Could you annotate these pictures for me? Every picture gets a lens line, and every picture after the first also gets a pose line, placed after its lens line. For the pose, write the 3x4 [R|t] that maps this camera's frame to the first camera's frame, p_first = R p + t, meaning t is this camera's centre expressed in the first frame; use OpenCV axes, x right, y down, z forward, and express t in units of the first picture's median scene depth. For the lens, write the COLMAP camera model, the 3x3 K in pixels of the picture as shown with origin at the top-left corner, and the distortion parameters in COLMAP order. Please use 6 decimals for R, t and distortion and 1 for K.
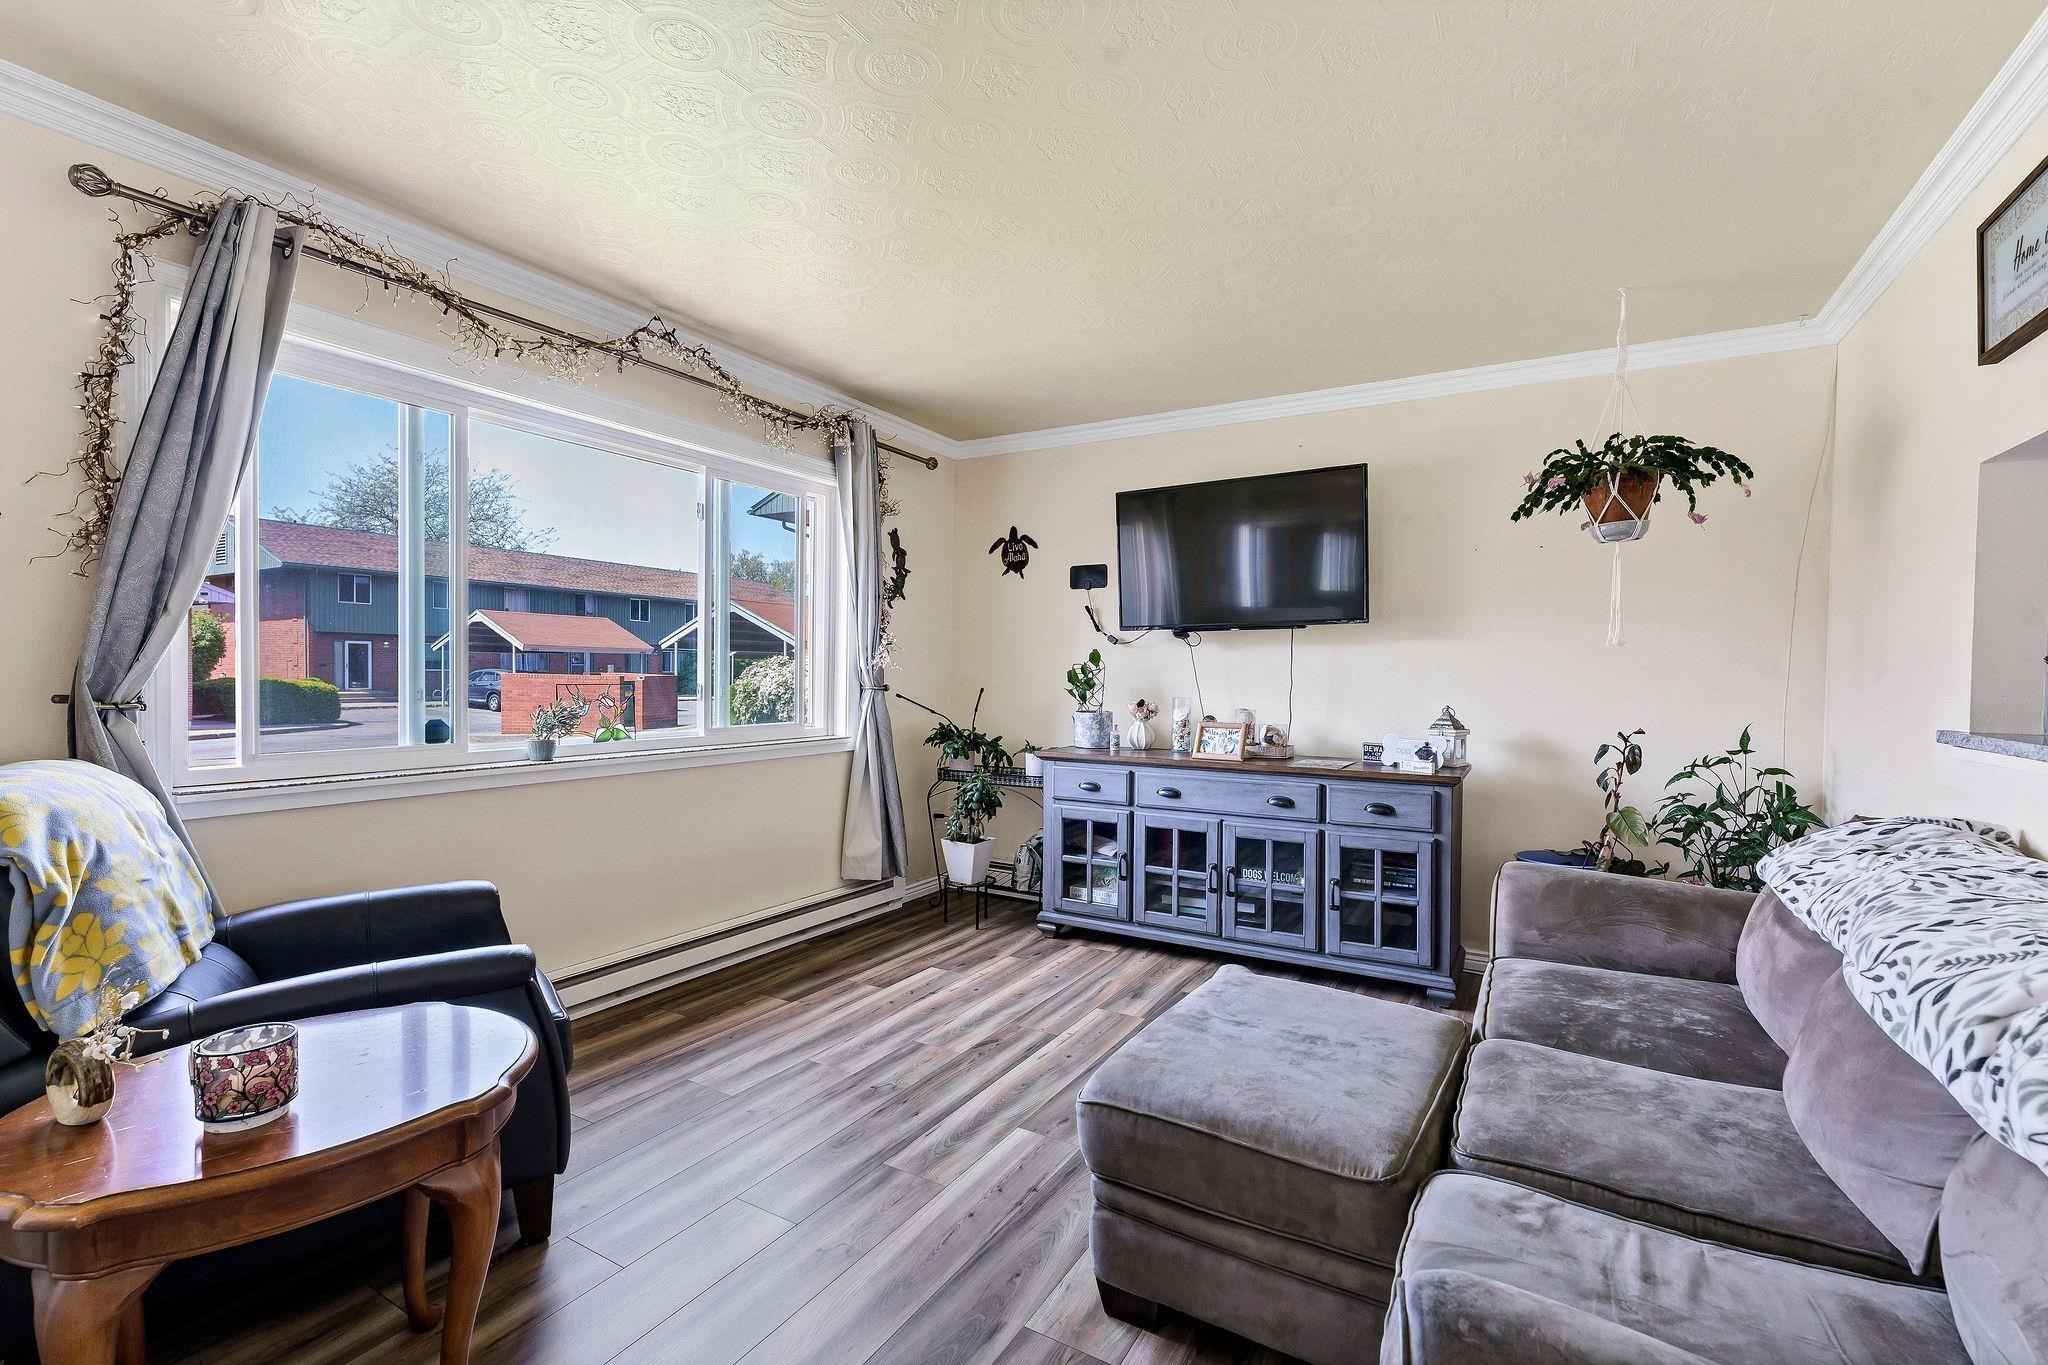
lens RADIAL K [[919.5, 0, 1021.6], [0, 919.5, 689.8], [0, 0, 1]] dist [-0.001207, -0.001679]
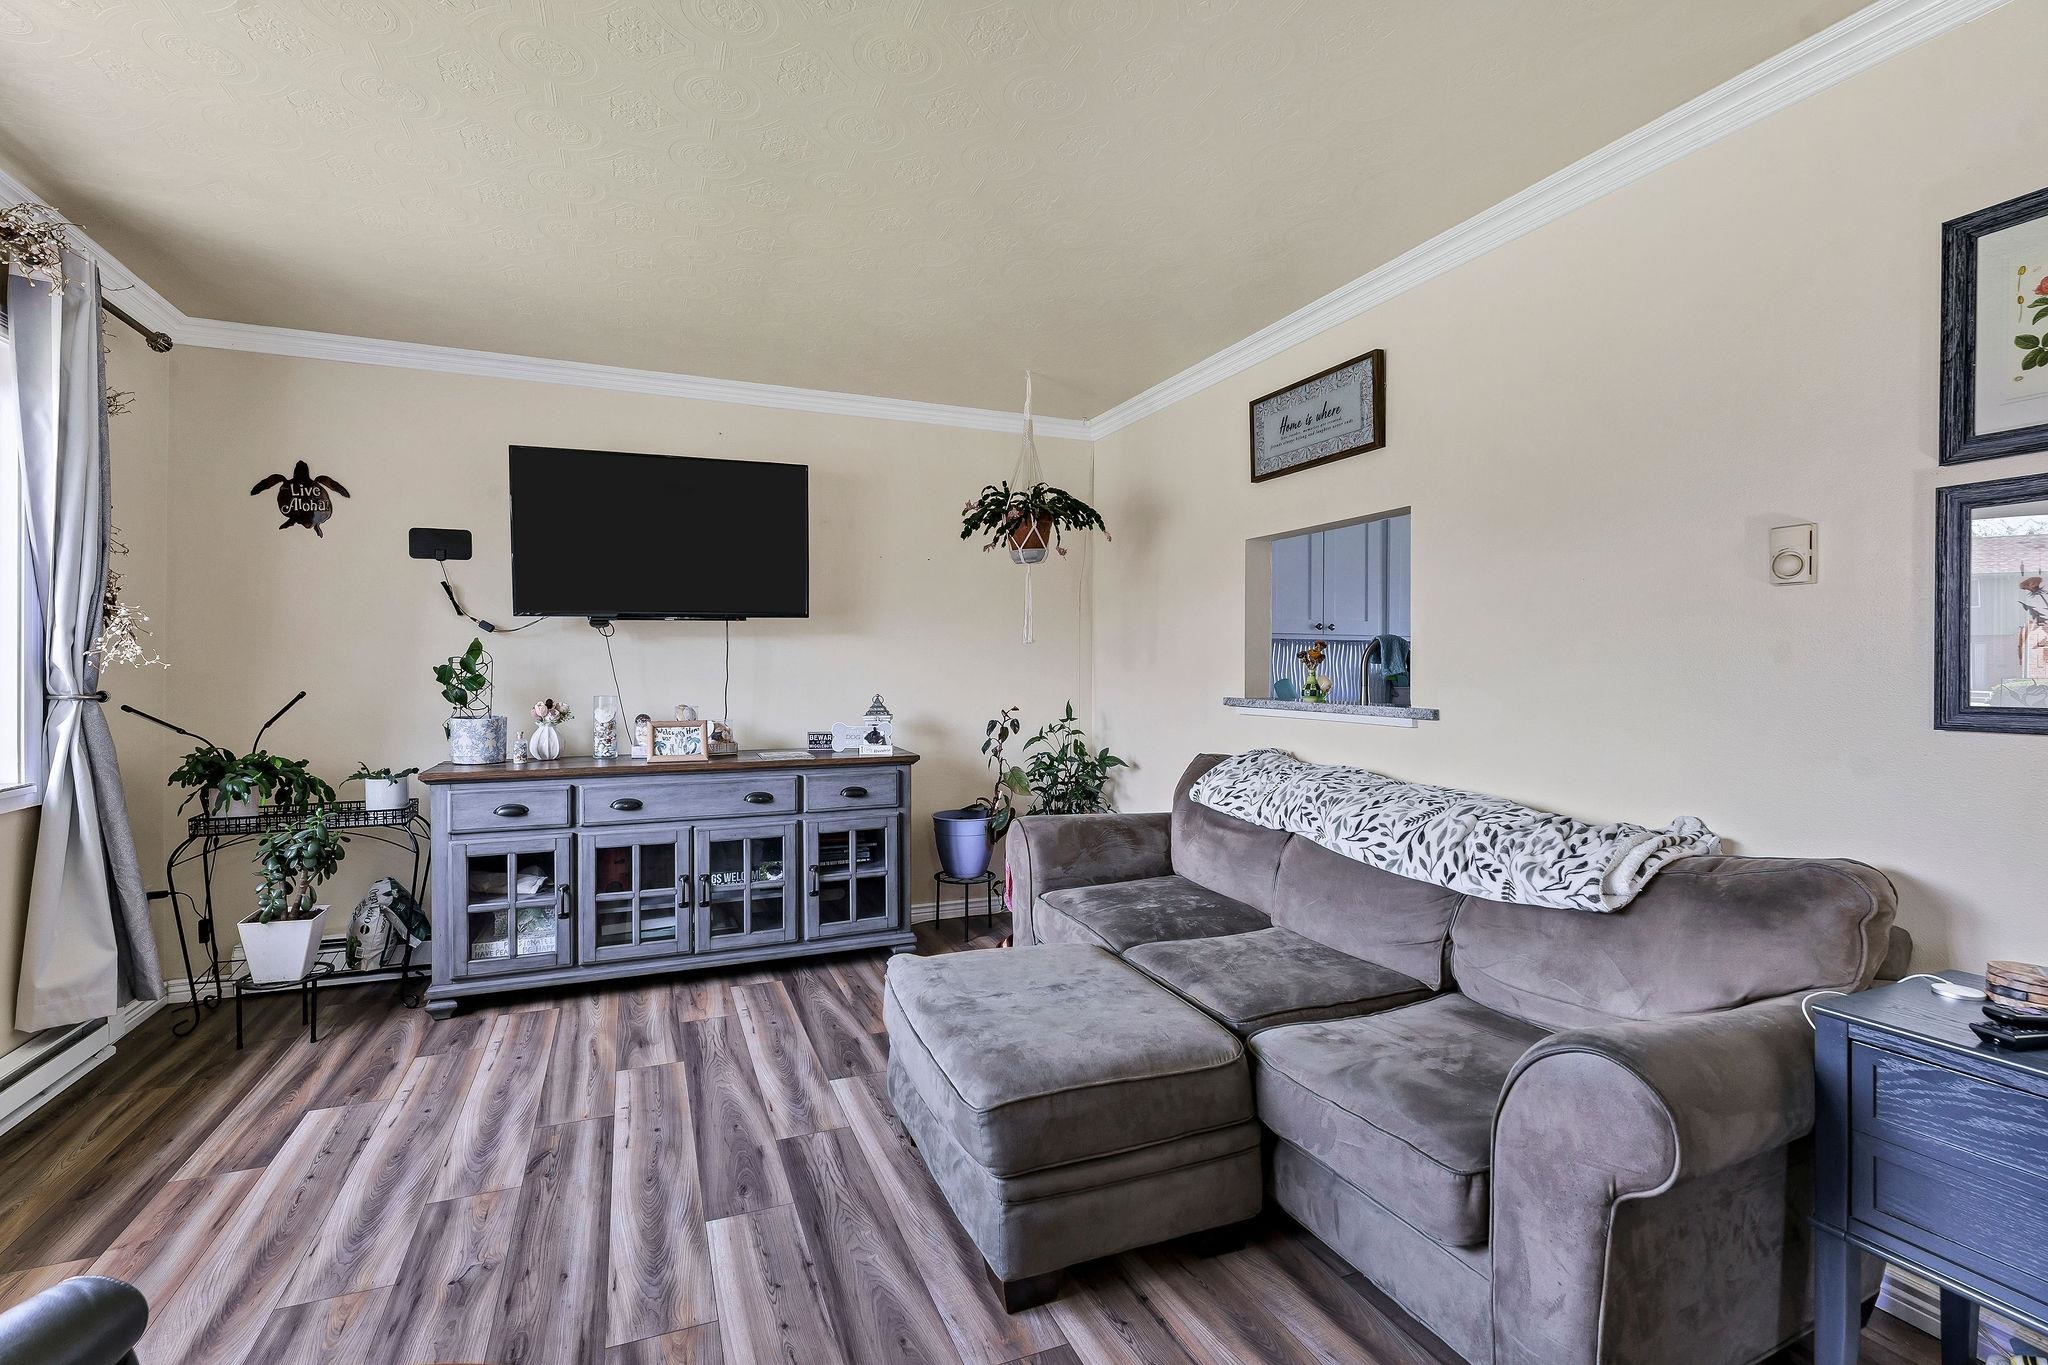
lens RADIAL K [[915.2, 0, 1036.9], [0, 915.2, 670.8], [0, 0, 1]] dist [-0.000855, -0.000957]
pose [[0.594479, -0.012864, 0.804008, -0.324979], [0.021309, 0.999773, 0.000240, -0.007386], [-0.803829, 0.016989, 0.594618, 0.180997]]
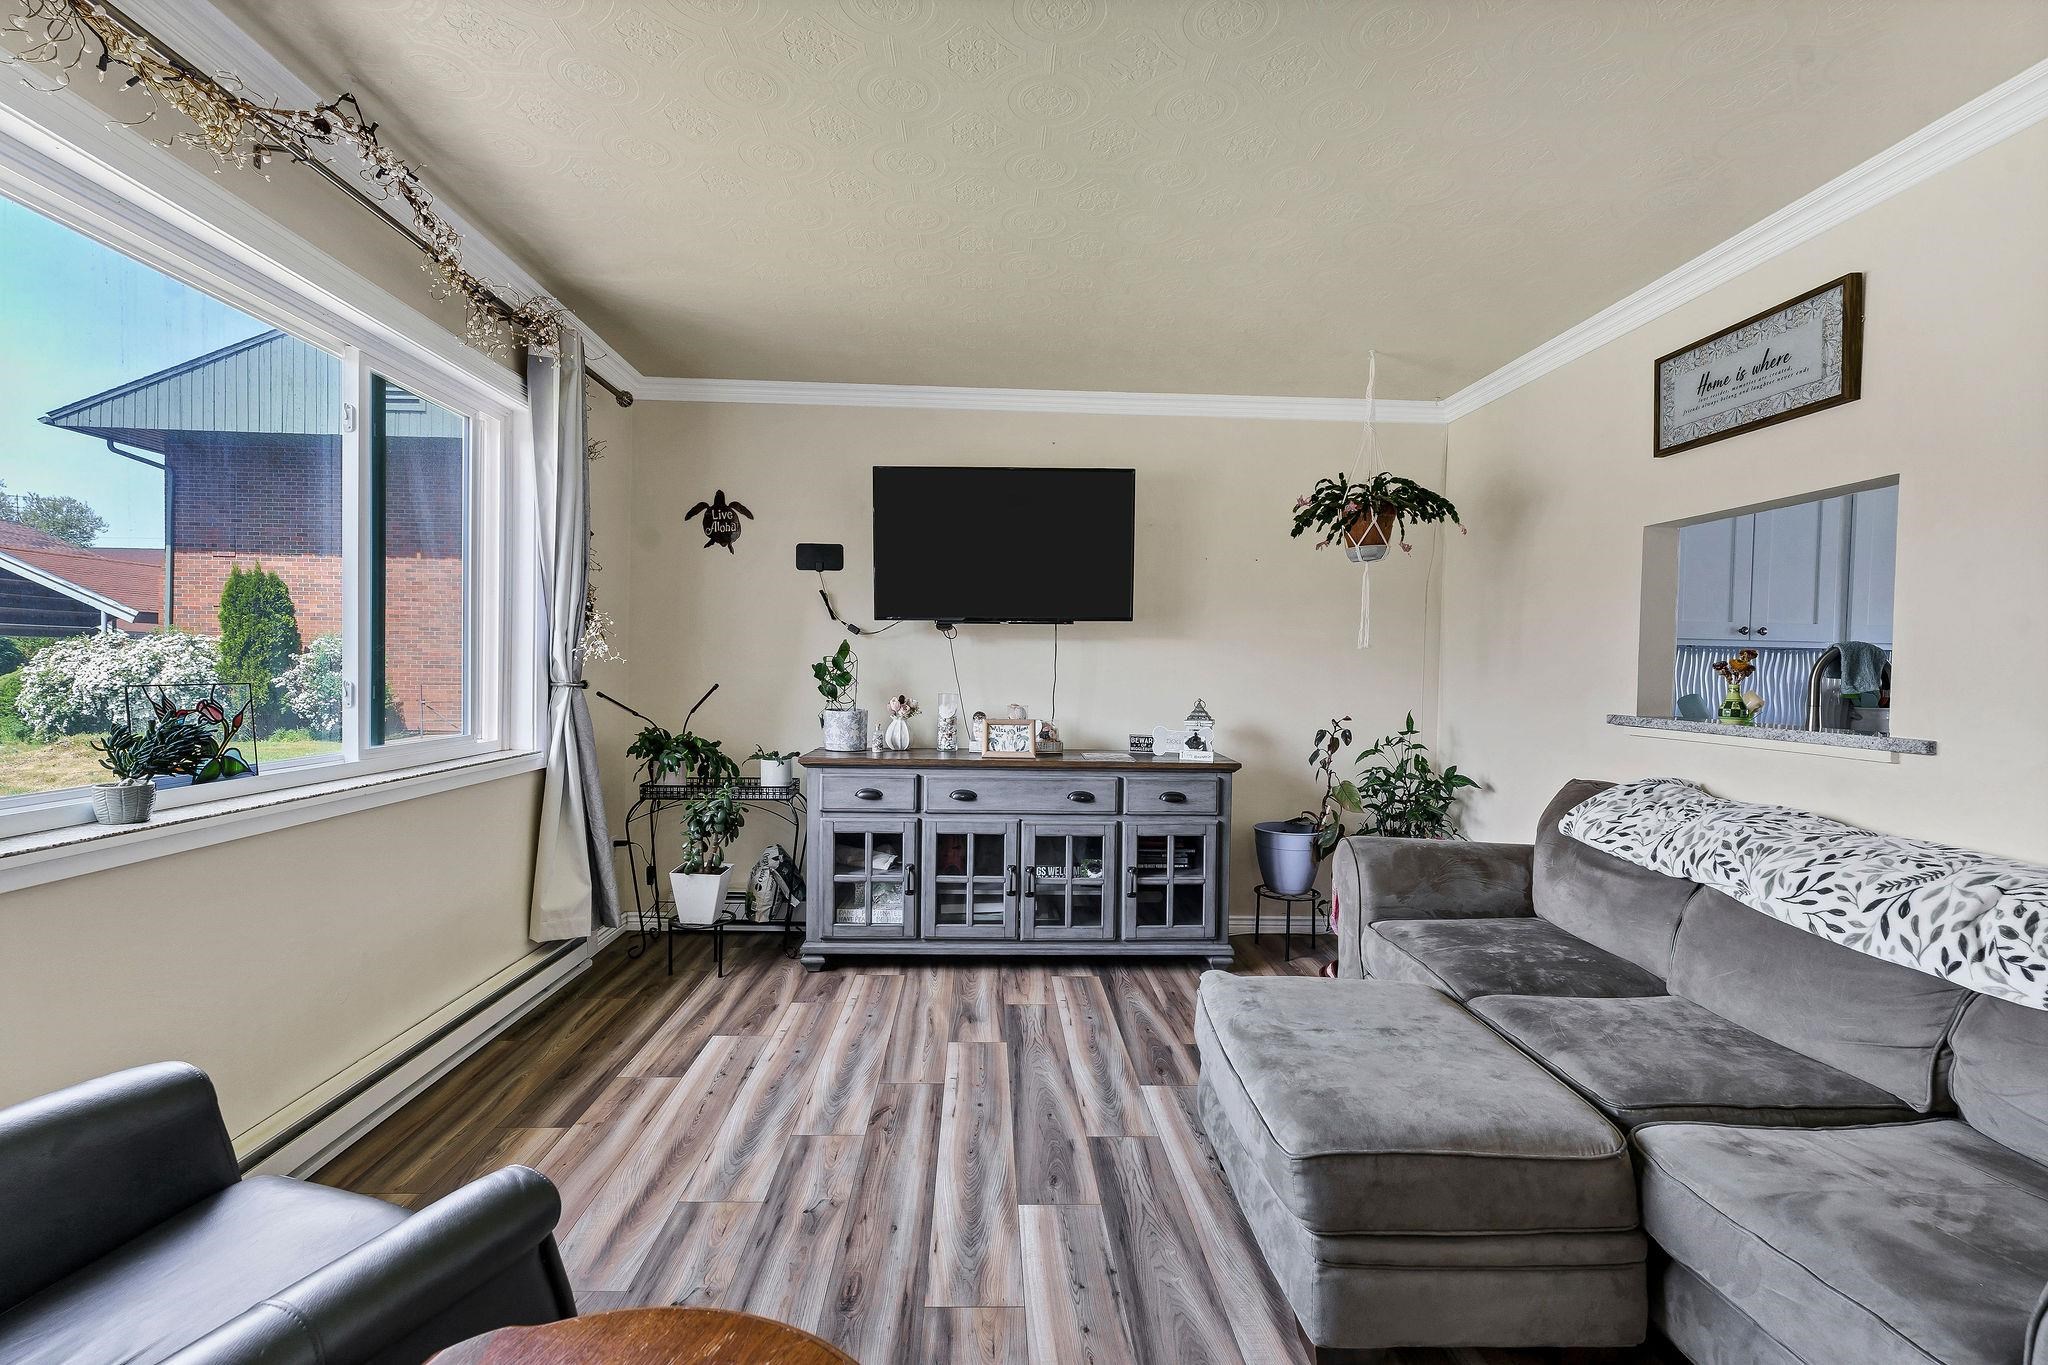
lens RADIAL K [[910.5, 0, 1036.8], [0, 910.5, 690.5], [0, 0, 1]] dist [0.000197, -0.000376]
pose [[0.836968, -0.009807, 0.547164, -0.303244], [0.001870, 0.999885, 0.015060, -0.009537], [-0.547249, -0.011582, 0.836890, 0.195711]]
